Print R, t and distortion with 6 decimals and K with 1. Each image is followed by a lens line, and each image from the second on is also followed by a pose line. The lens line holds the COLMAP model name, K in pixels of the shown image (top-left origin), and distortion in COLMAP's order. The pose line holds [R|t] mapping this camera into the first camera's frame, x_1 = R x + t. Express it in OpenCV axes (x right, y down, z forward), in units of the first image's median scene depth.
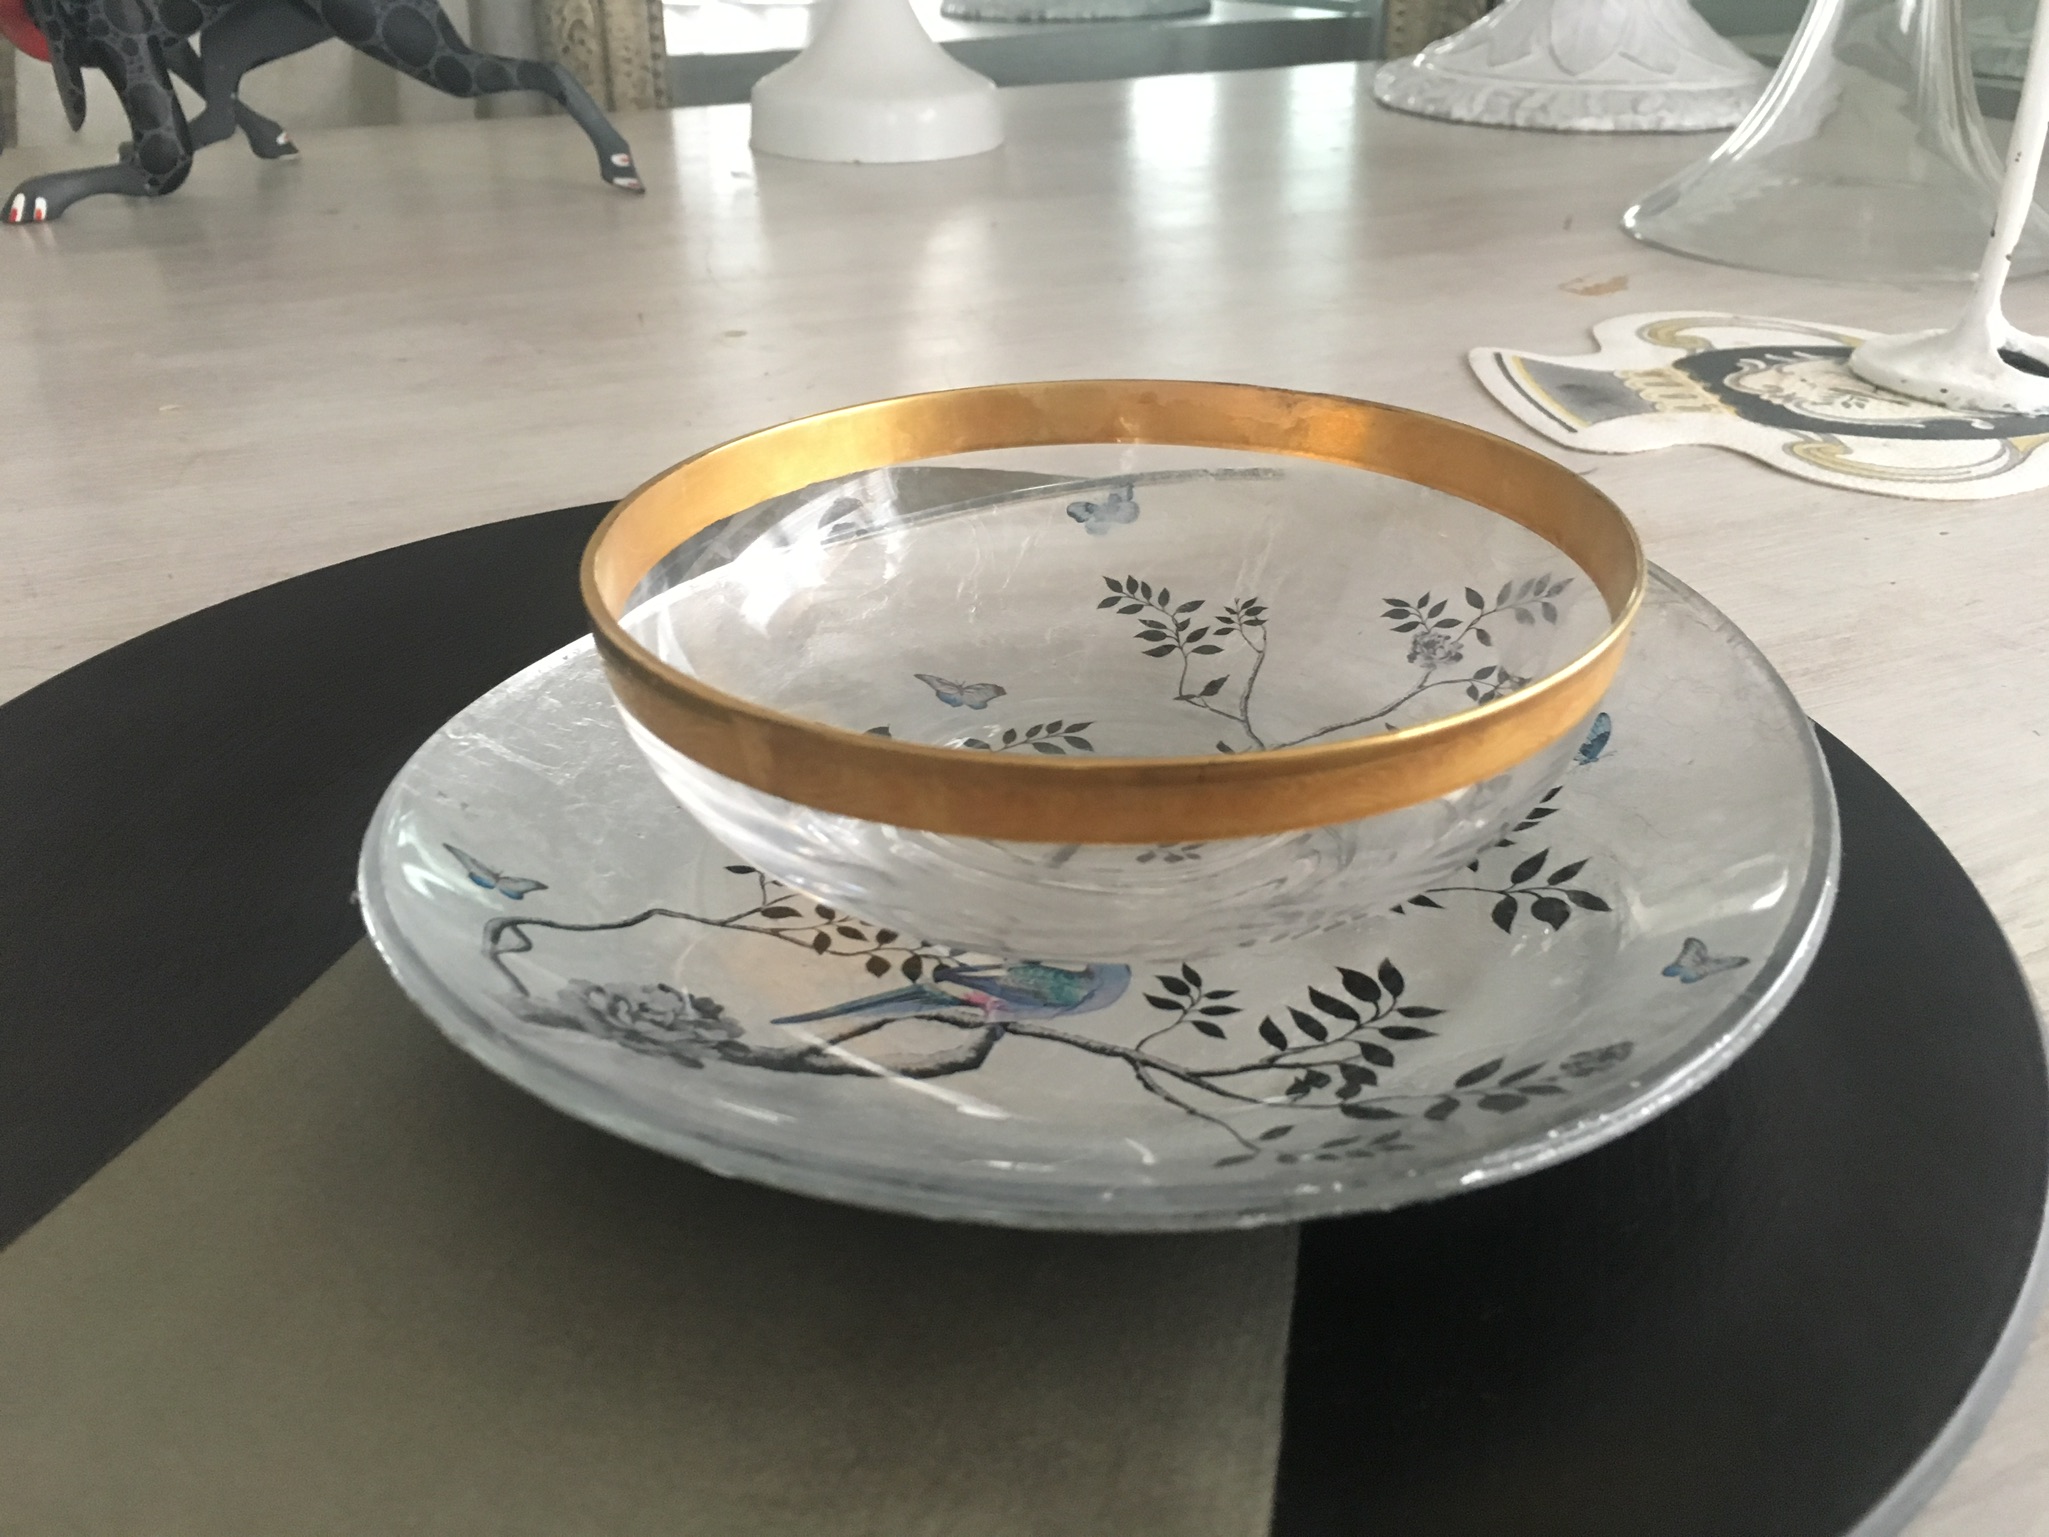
lens RADIAL K [[1799.0, 0, 979.2], [0, 1799.0, 768.1], [0, 0, 1]] dist [-0.165439, 0.574673]
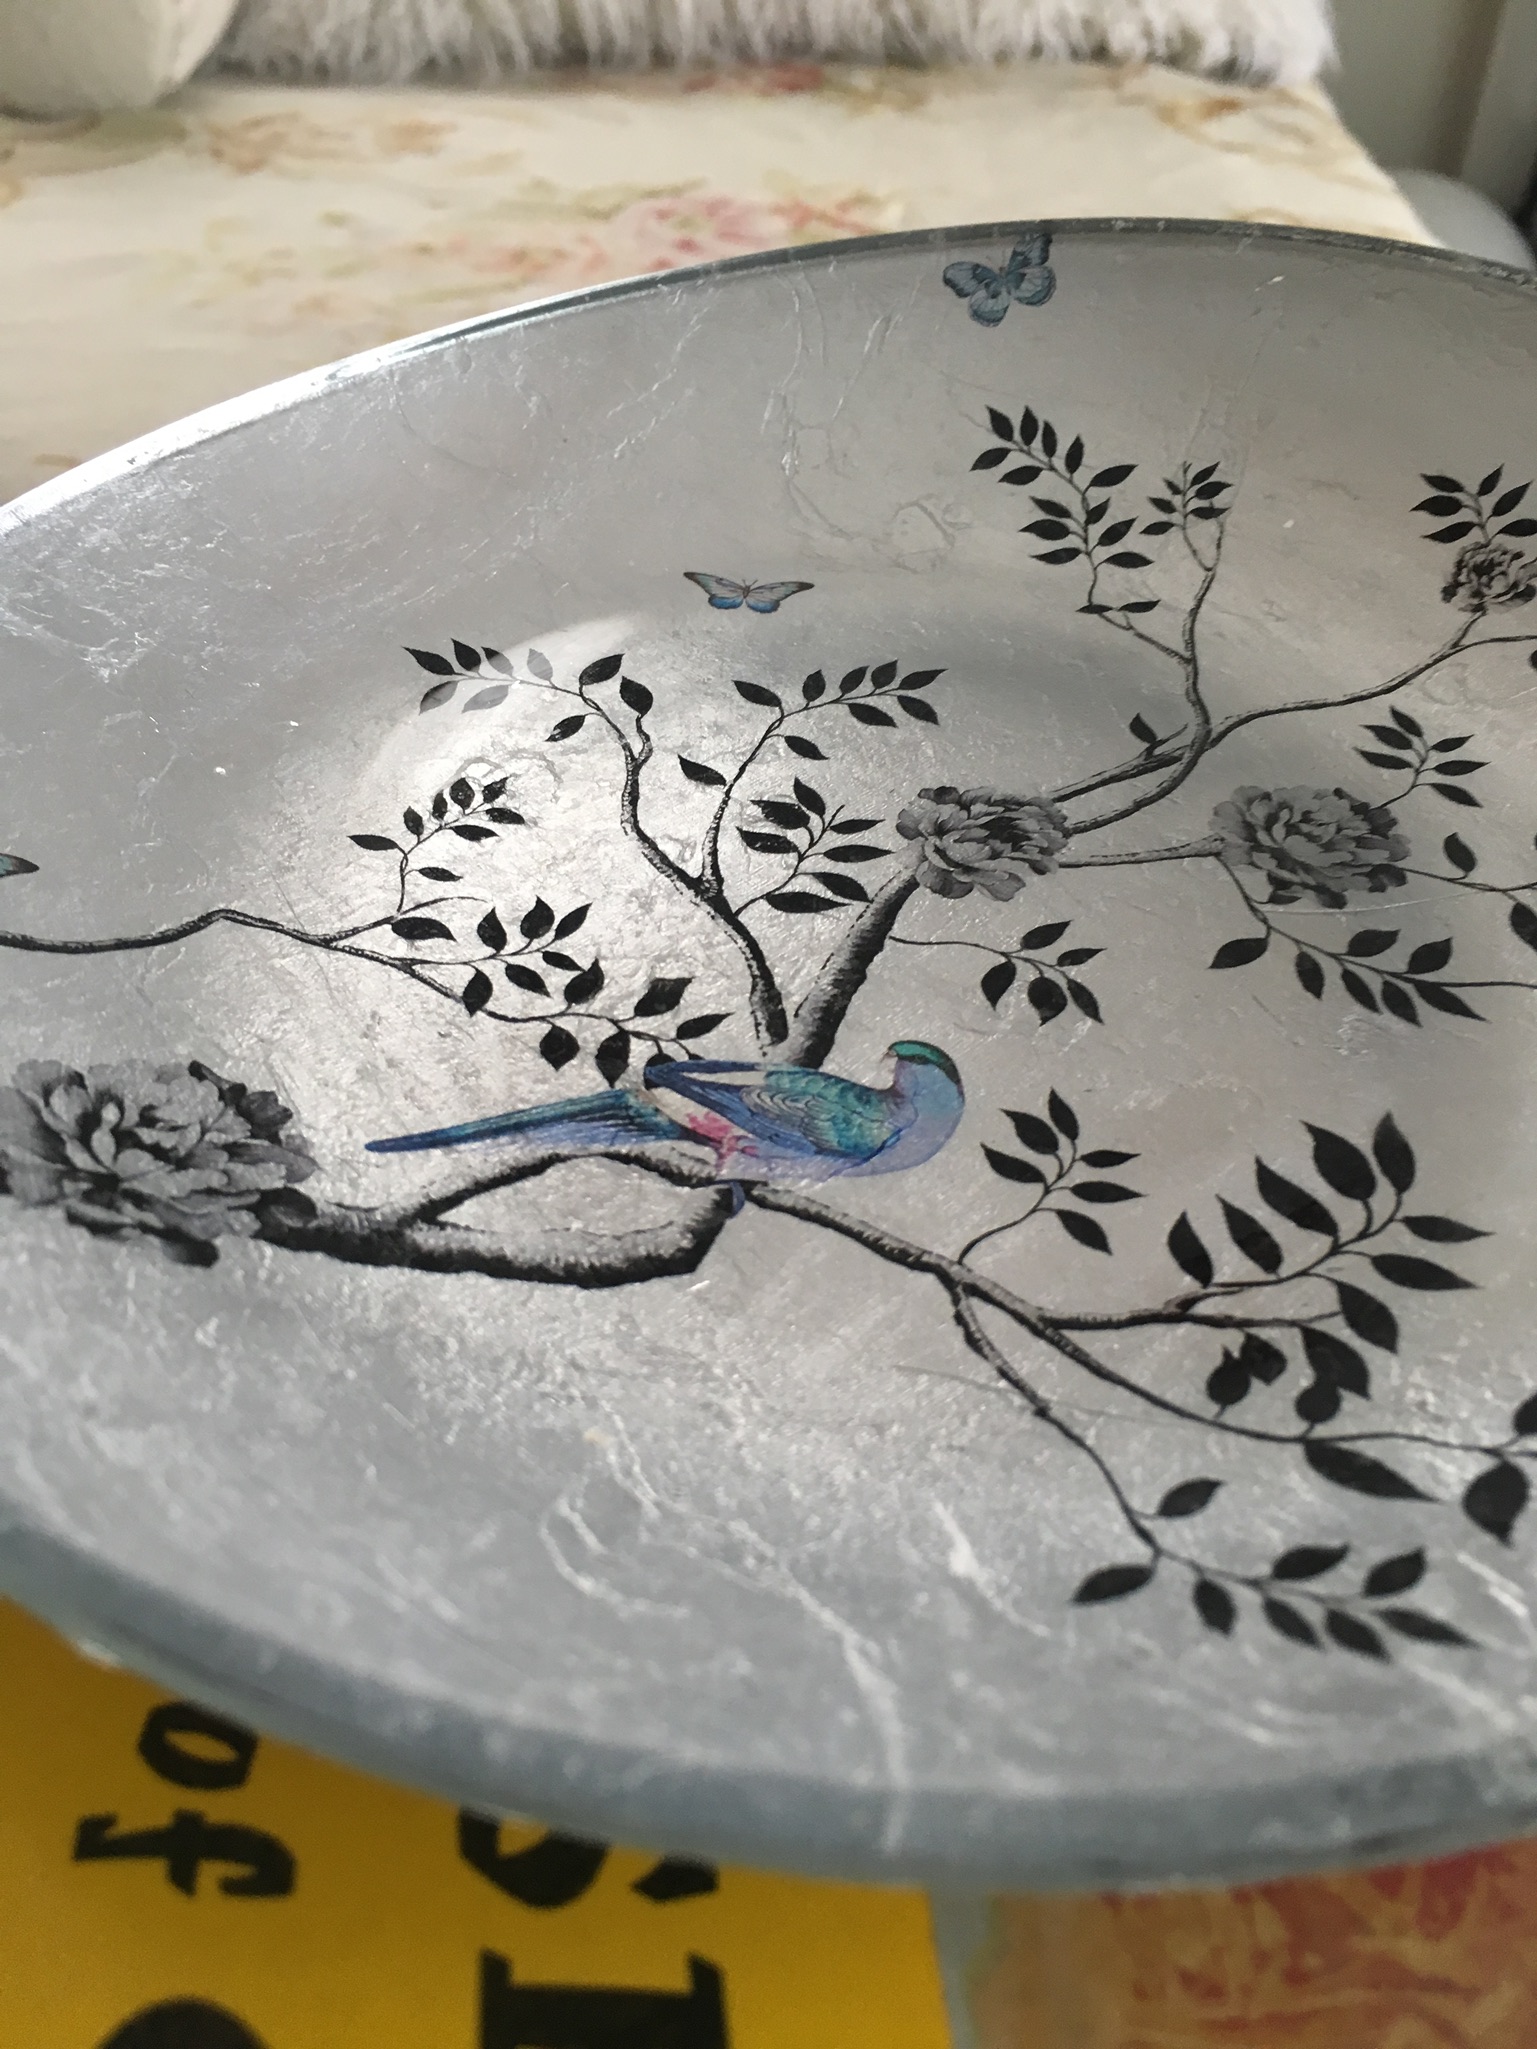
lens RADIAL K [[1792.5, 0, 768.5], [0, 1792.5, 1024.5], [0, 0, 1]] dist [0.007246, -0.003957]
pose [[0.996286, 0.084869, -0.014525, 0.025413], [-0.078062, 0.961488, 0.263529, -0.069680], [0.036331, -0.261416, 0.964542, 0.426964]]
